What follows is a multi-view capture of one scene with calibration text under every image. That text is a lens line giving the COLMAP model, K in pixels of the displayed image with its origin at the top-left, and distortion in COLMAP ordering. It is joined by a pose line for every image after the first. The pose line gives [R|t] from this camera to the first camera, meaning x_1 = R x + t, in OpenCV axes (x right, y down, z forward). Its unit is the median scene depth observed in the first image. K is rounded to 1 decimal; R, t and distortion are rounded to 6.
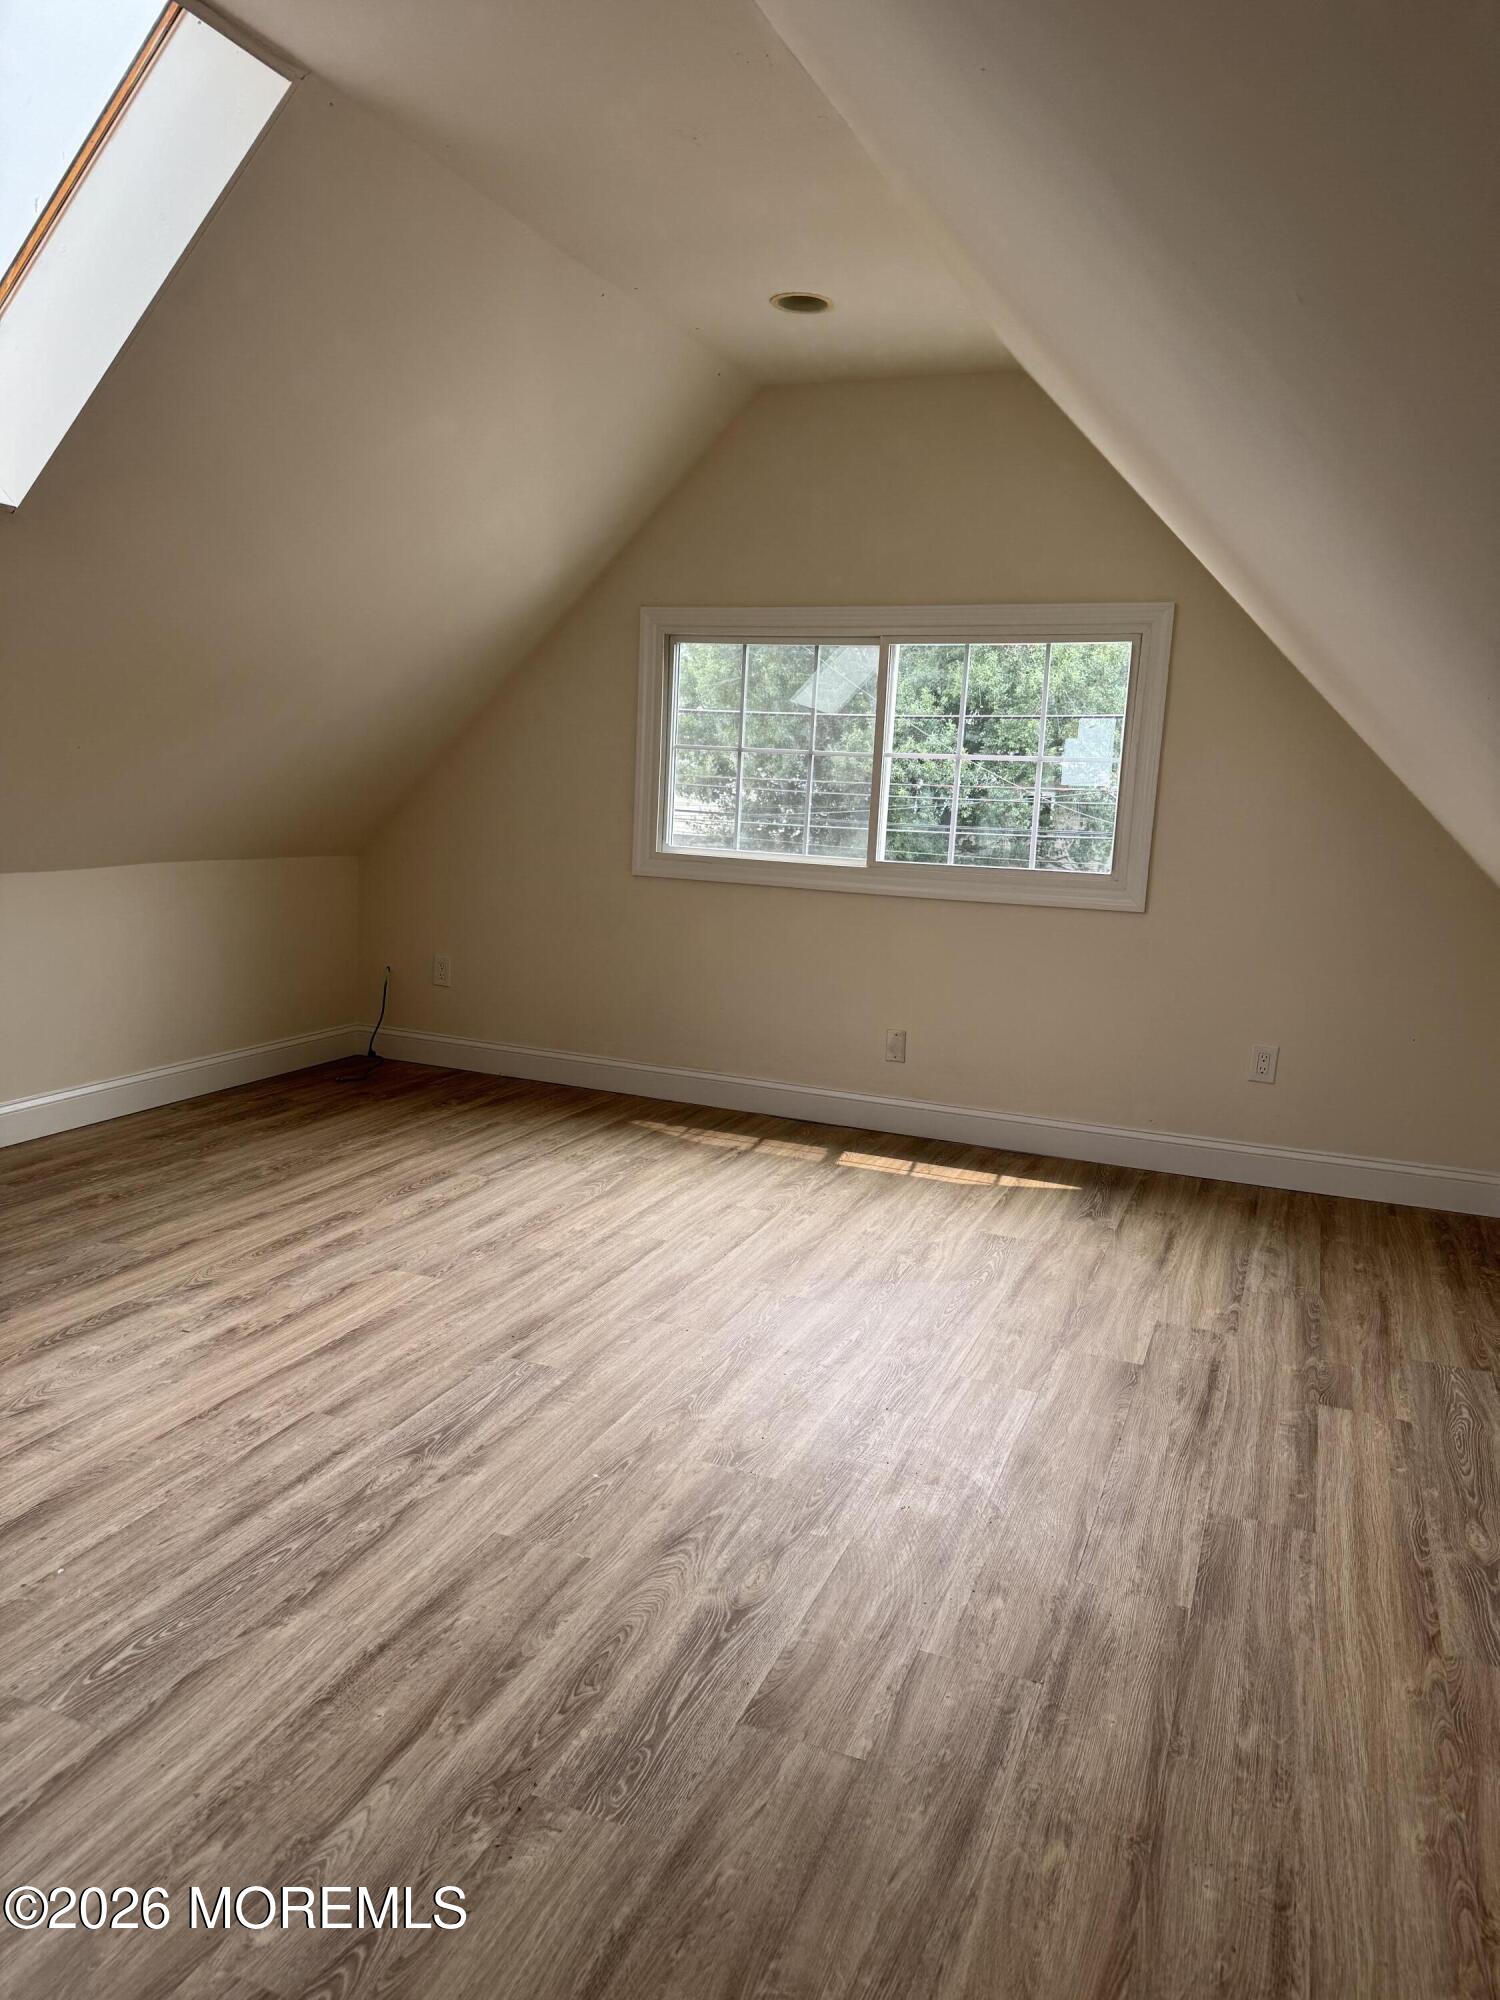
lens RADIAL K [[1363.6, 0, 750.0], [0, 1363.6, 1000.0], [0, 0, 1]] dist [0.086719, -0.105289]
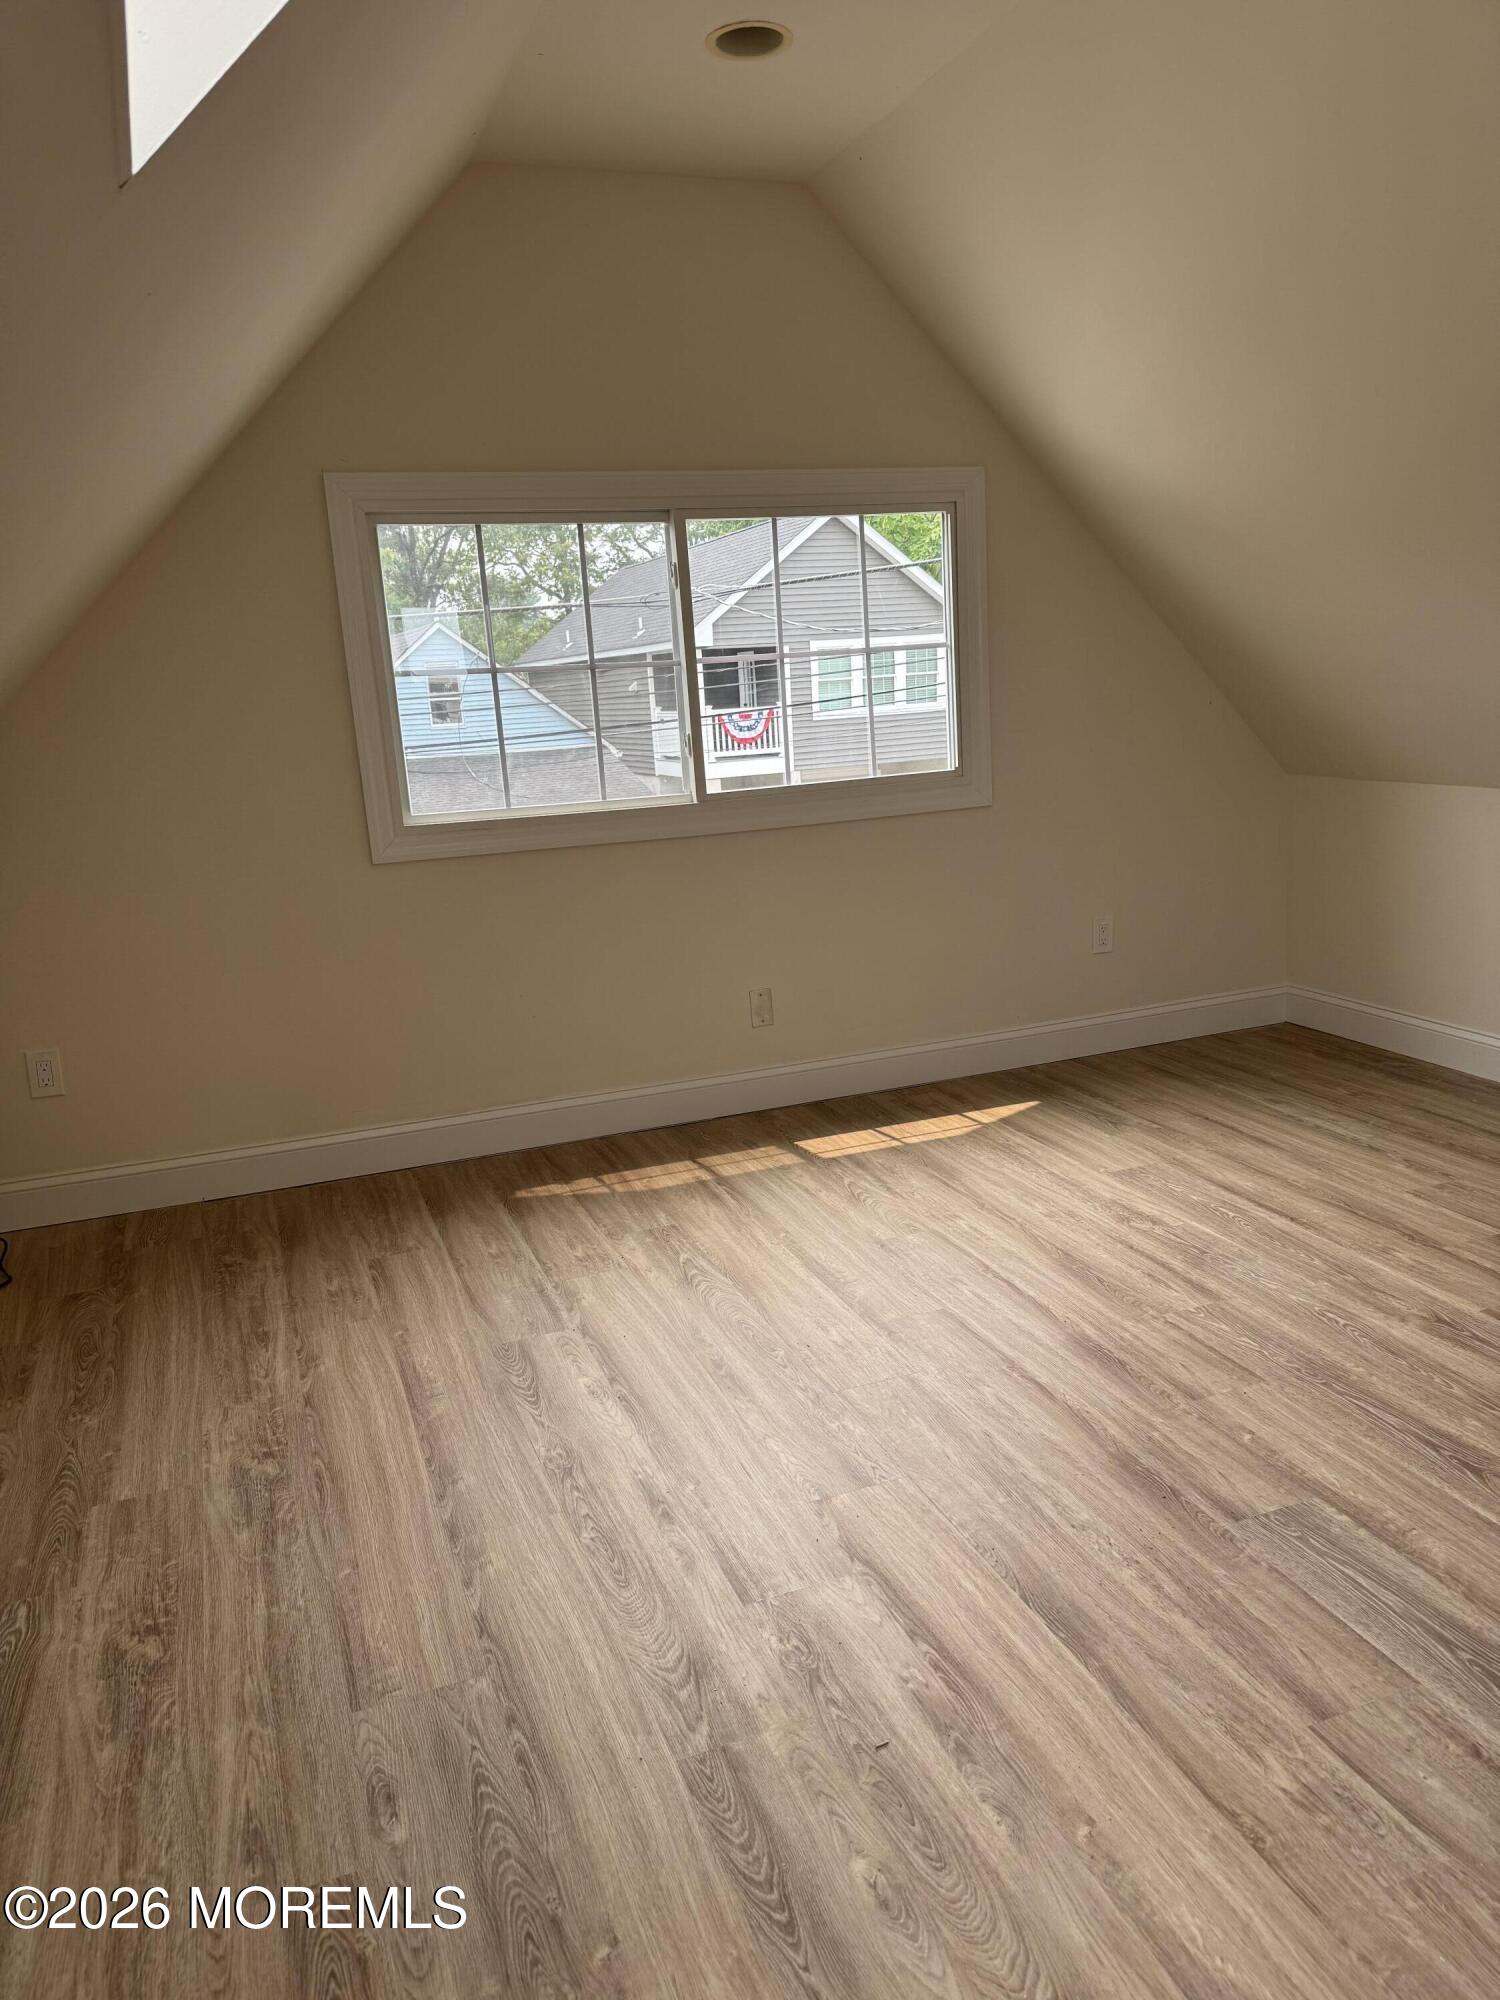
lens RADIAL K [[1400.6, 0, 690.7], [0, 1400.6, 989.5], [0, 0, 1]] dist [0.088341, -0.088395]
pose [[0.741778, -0.229946, 0.629992, -0.601911], [0.199633, 0.972507, 0.119907, -0.115195], [-0.640244, 0.036823, 0.767289, 0.468261]]
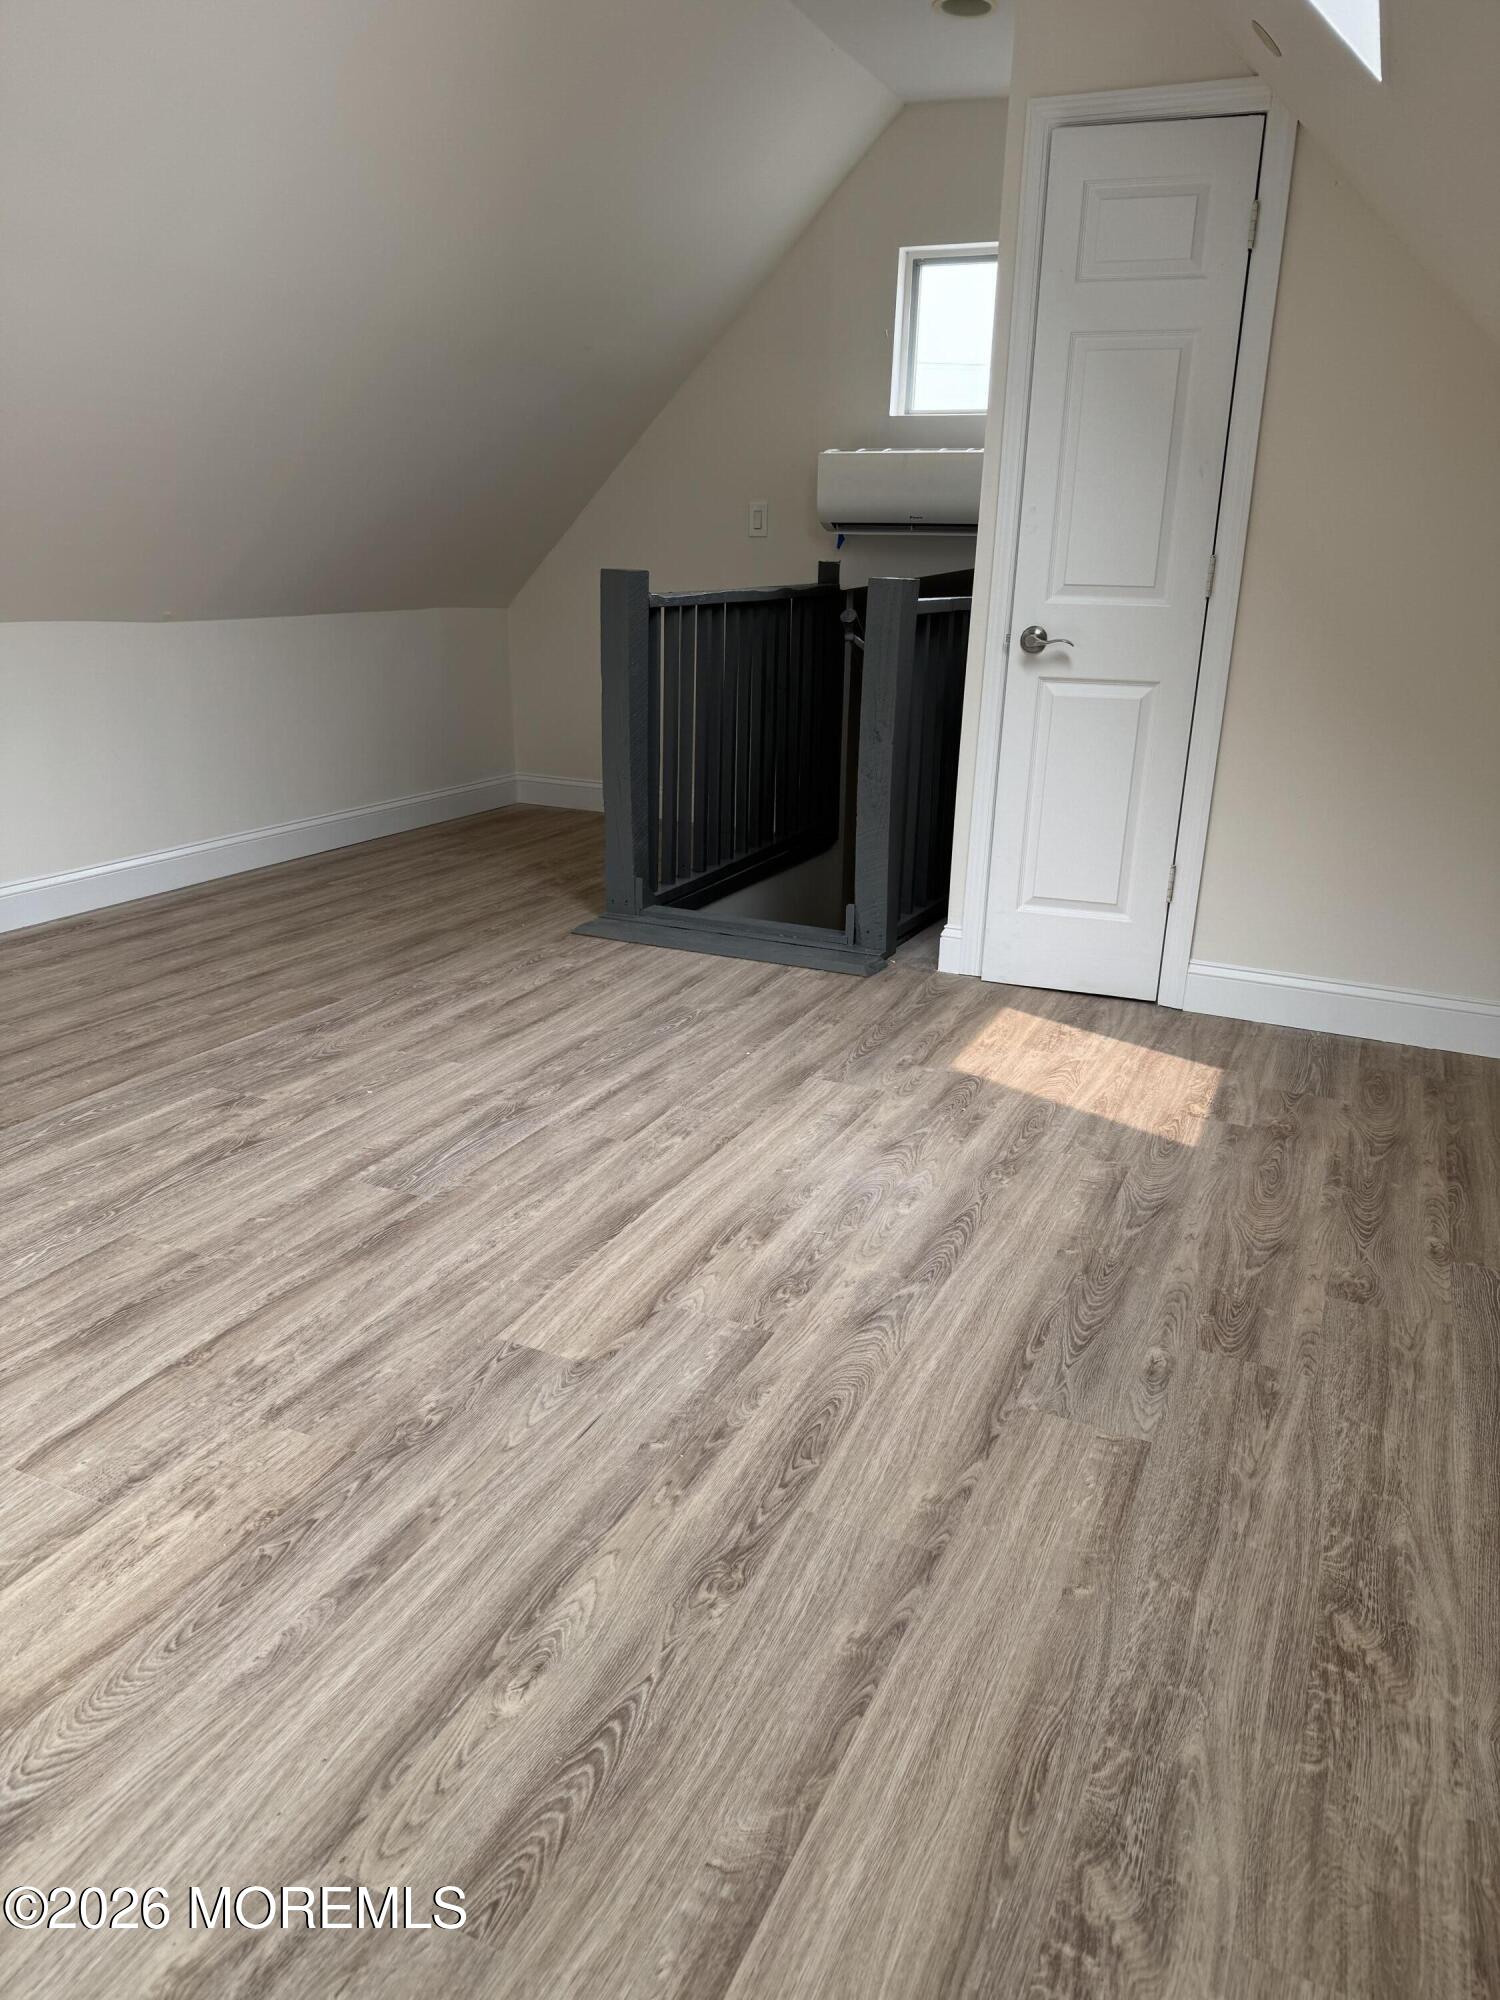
lens RADIAL K [[1363.6, 0, 750.0], [0, 1363.6, 1000.0], [0, 0, 1]] dist [0.086719, -0.105289]
pose [[-0.996646, -0.077935, 0.024963, -0.298284], [-0.057496, 0.883921, 0.464088, -0.187454], [-0.058234, 0.461096, -0.885437, 1.288839]]
